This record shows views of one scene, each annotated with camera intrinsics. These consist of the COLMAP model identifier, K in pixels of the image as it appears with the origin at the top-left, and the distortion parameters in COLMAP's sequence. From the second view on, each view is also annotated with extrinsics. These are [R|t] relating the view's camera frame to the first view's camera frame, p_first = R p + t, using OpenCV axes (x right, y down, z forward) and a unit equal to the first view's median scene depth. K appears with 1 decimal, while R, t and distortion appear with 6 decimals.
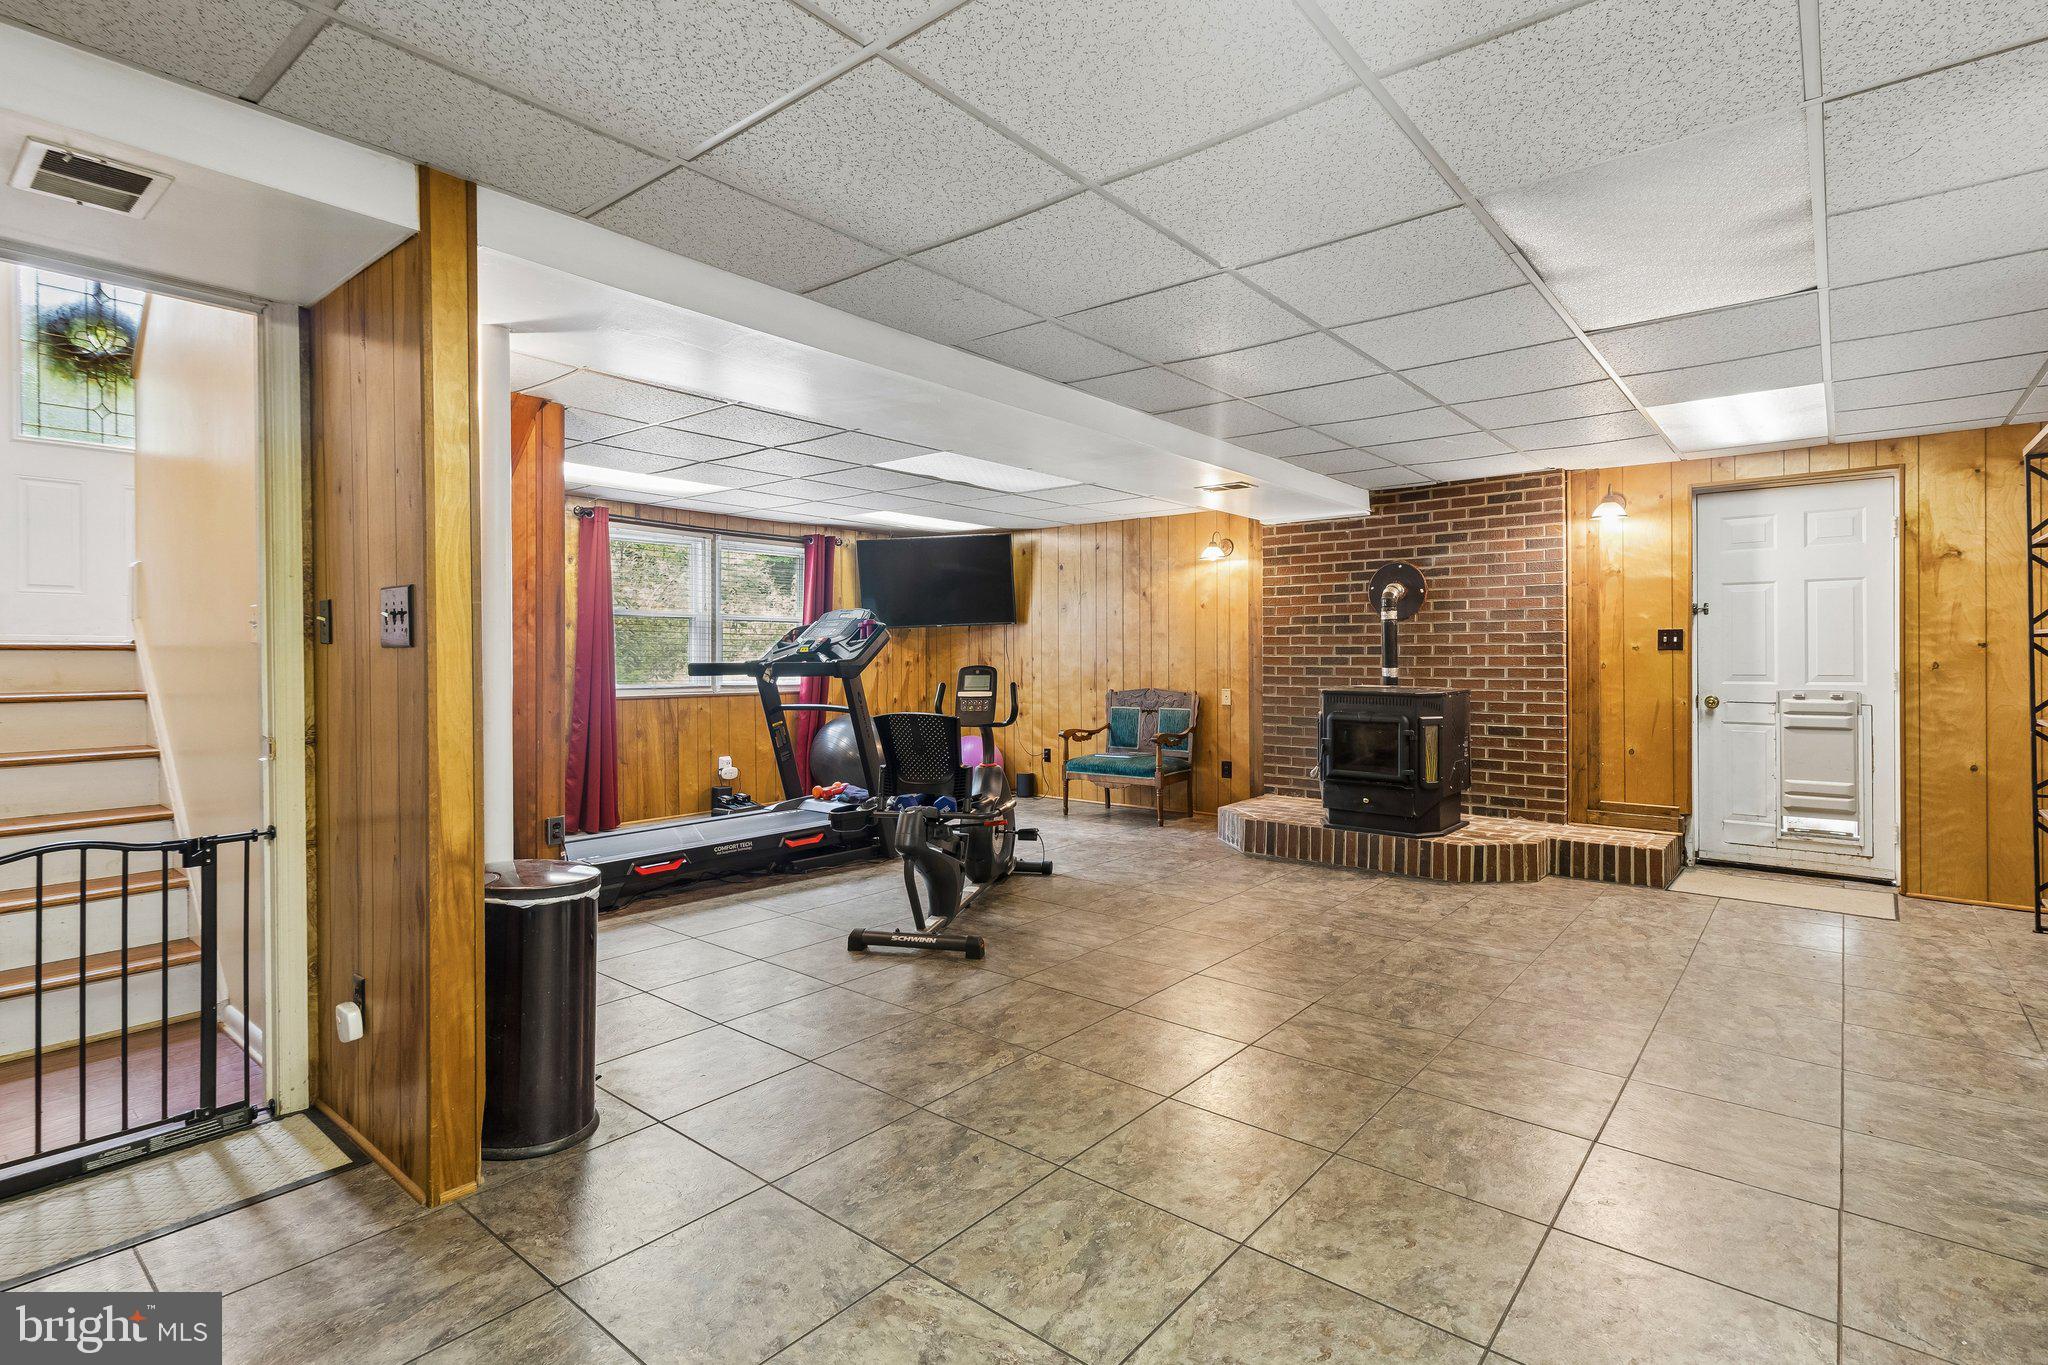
lens RADIAL K [[953.6, 0, 1028.7], [0, 953.6, 646.8], [0, 0, 1]] dist [0.004800, 0.000548]
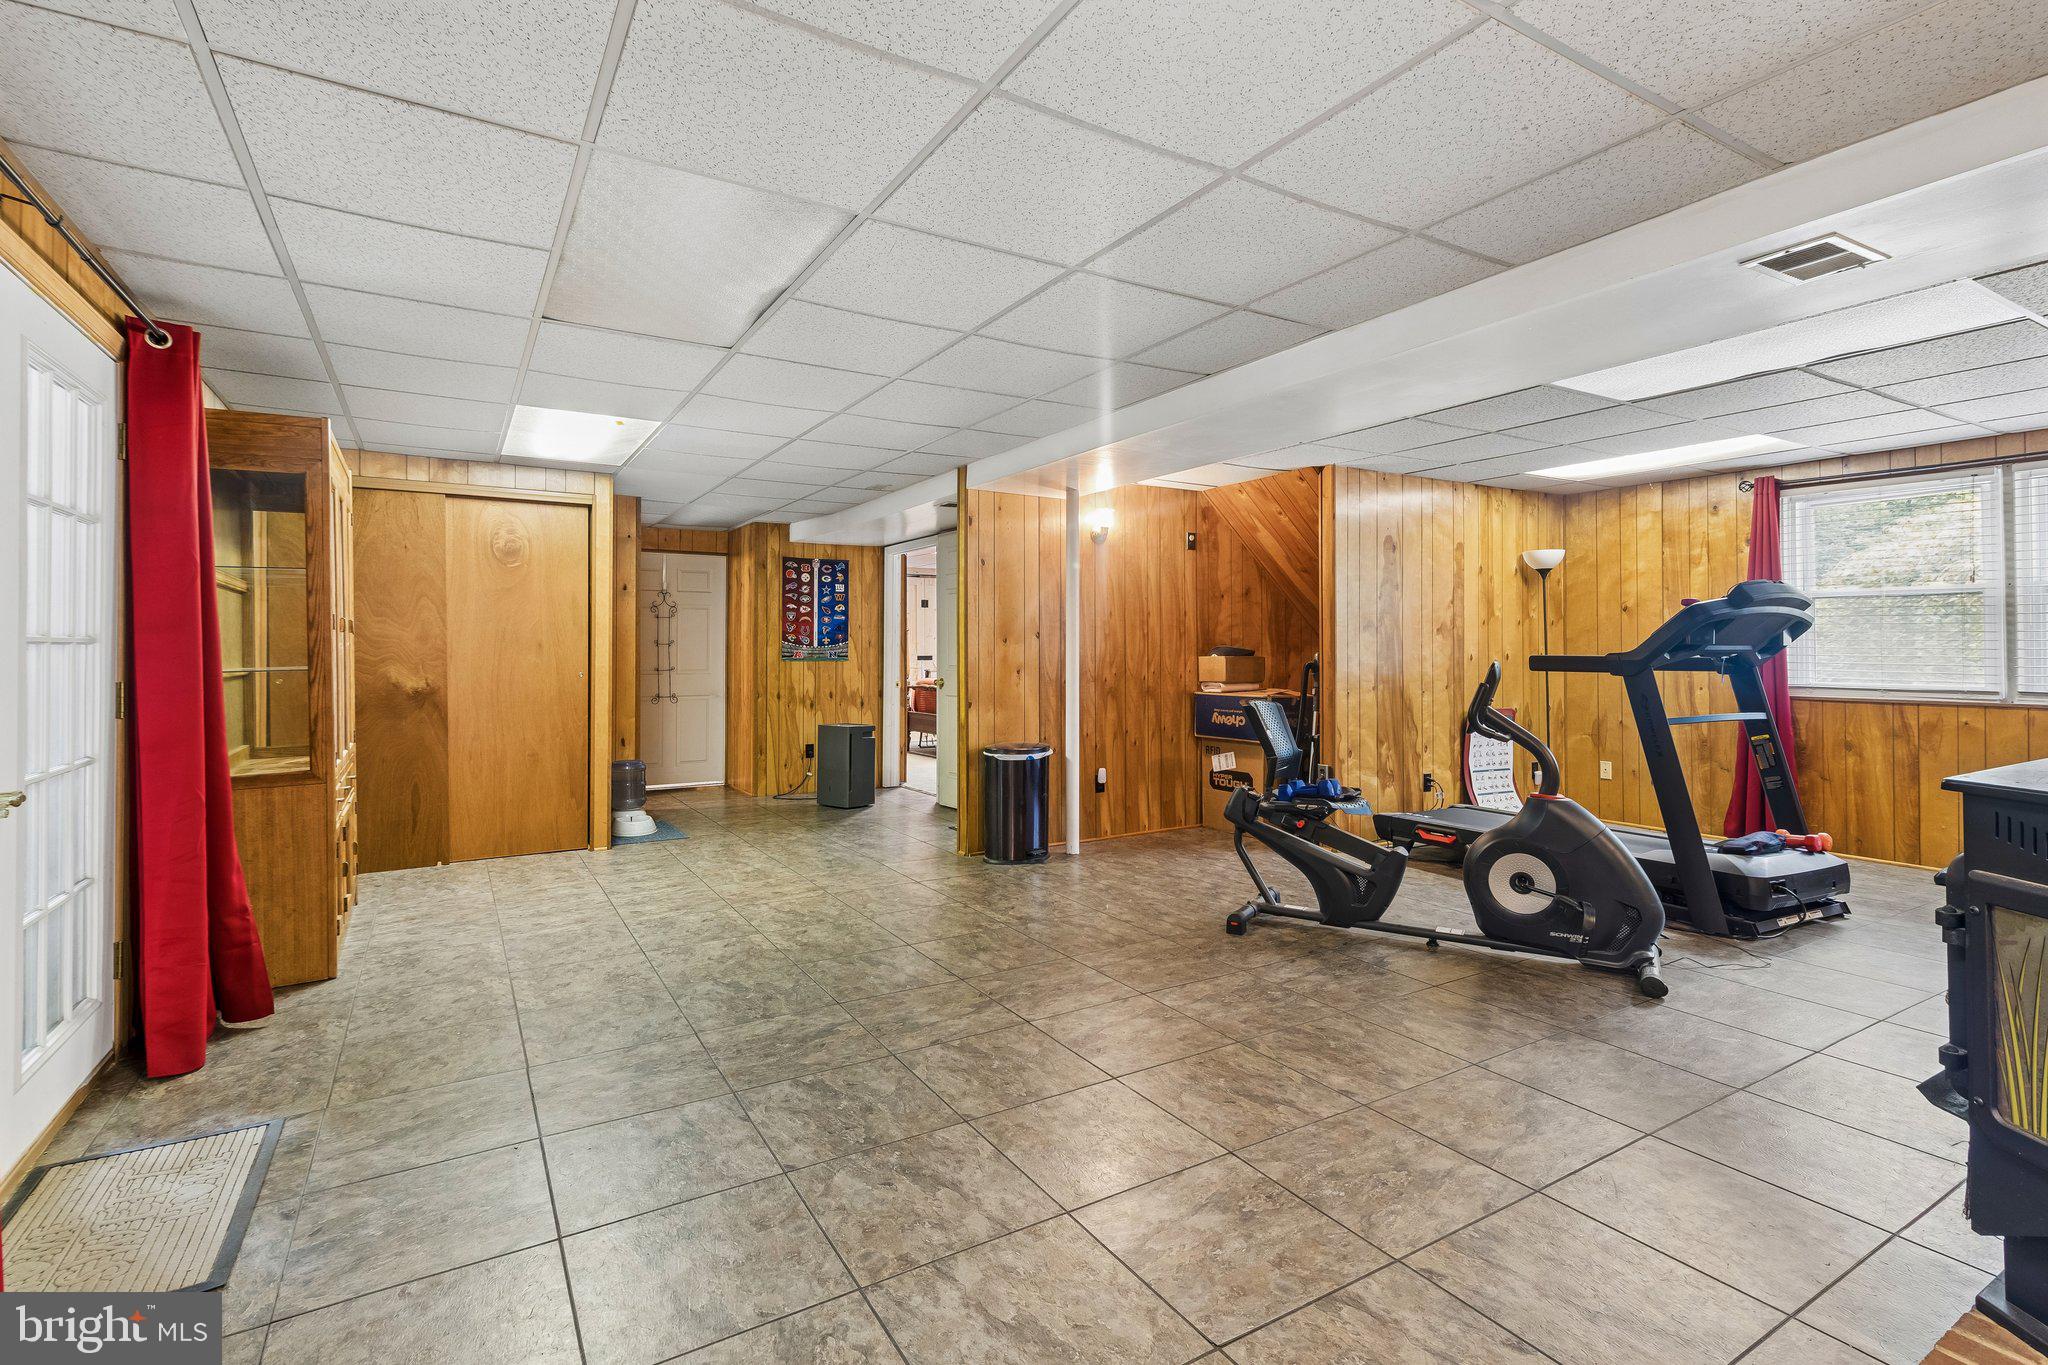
lens RADIAL K [[953.6, 0, 1028.7], [0, 953.6, 646.8], [0, 0, 1]] dist [0.004800, 0.000548]
pose [[-0.310152, -0.003169, -0.950682, 0.965278], [0.009037, 0.999939, -0.006282, 0.014474], [0.950644, -0.010540, -0.310104, 1.059853]]
